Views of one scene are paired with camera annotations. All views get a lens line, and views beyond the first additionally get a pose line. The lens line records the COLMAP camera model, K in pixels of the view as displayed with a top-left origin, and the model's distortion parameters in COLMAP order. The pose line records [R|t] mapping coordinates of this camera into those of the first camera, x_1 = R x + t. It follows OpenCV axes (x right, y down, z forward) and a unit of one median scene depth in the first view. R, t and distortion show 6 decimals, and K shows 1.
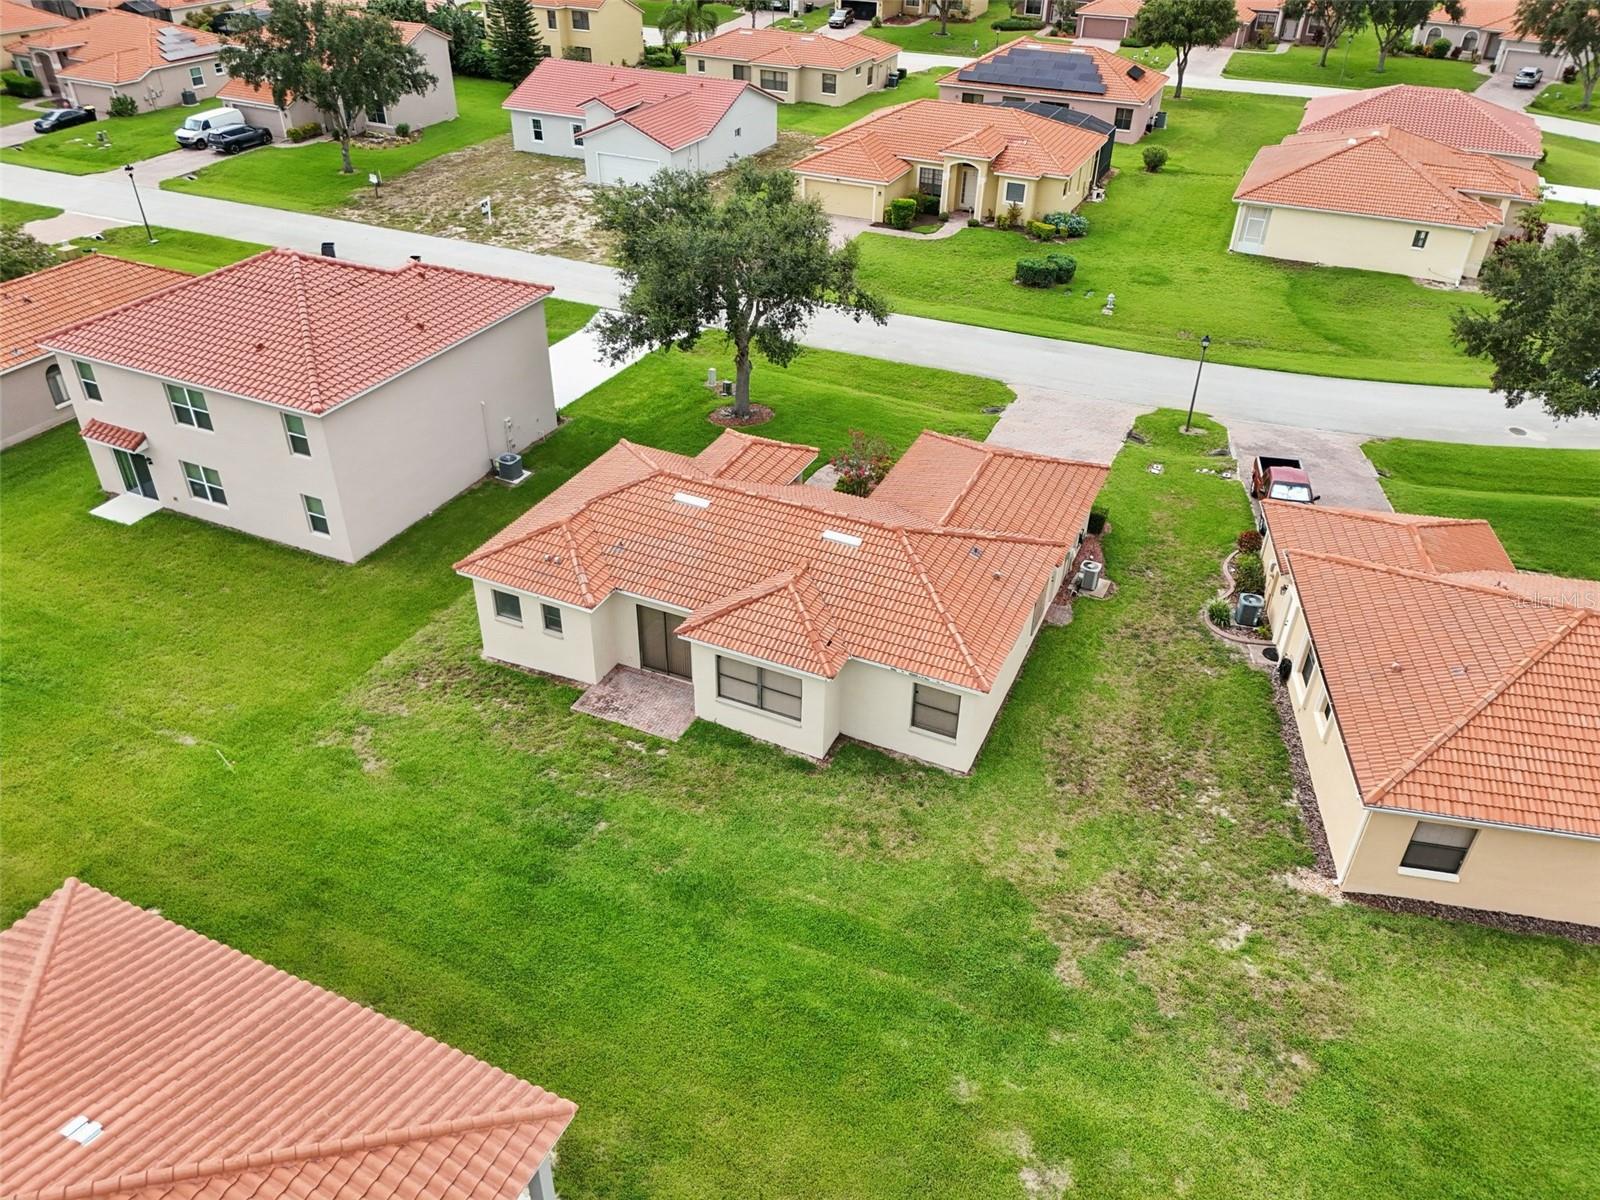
lens RADIAL K [[1174.6, 0, 800.0], [0, 1174.6, 600.0], [0, 0, 1]] dist [0.060890, -0.051281]
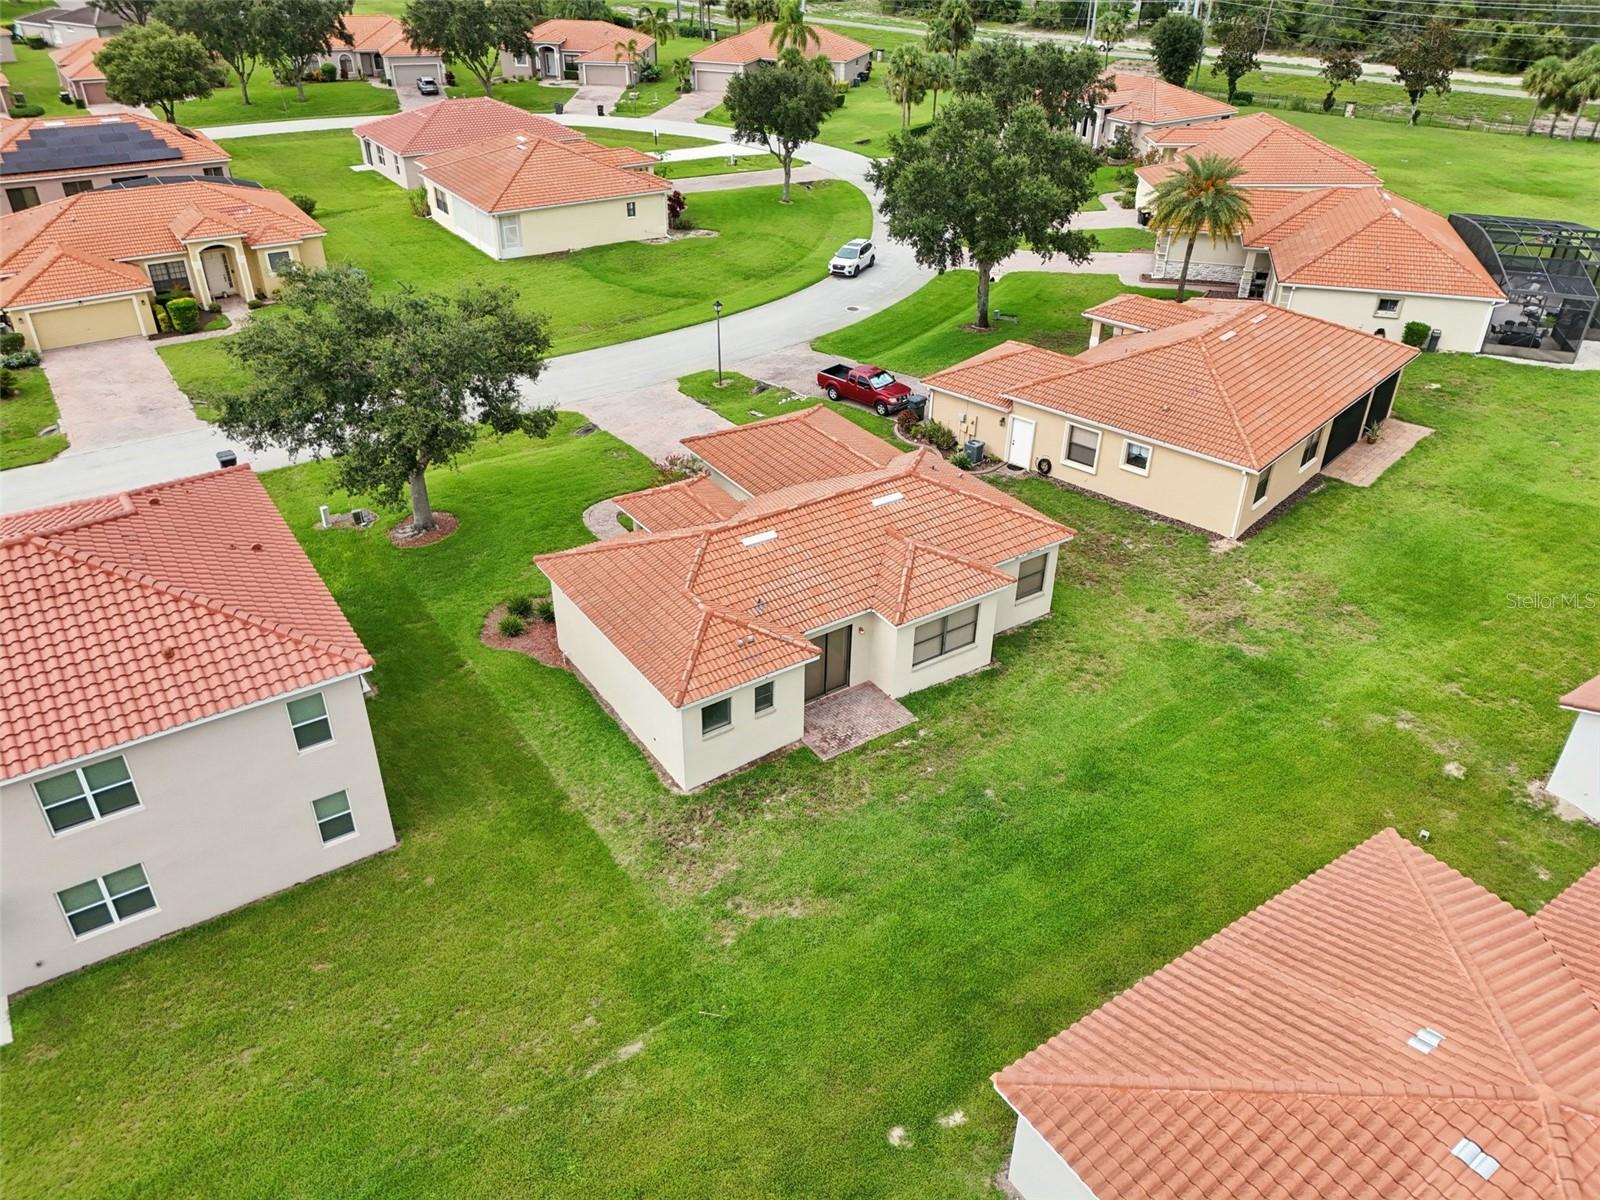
lens RADIAL K [[1174.6, 0, 800.0], [0, 1174.6, 600.0], [0, 0, 1]] dist [0.060890, -0.051281]
pose [[0.526082, -0.458261, 0.716403, -0.670815], [0.474893, 0.857123, 0.199543, -0.182685], [-0.705489, 0.235239, 0.668542, 0.248155]]
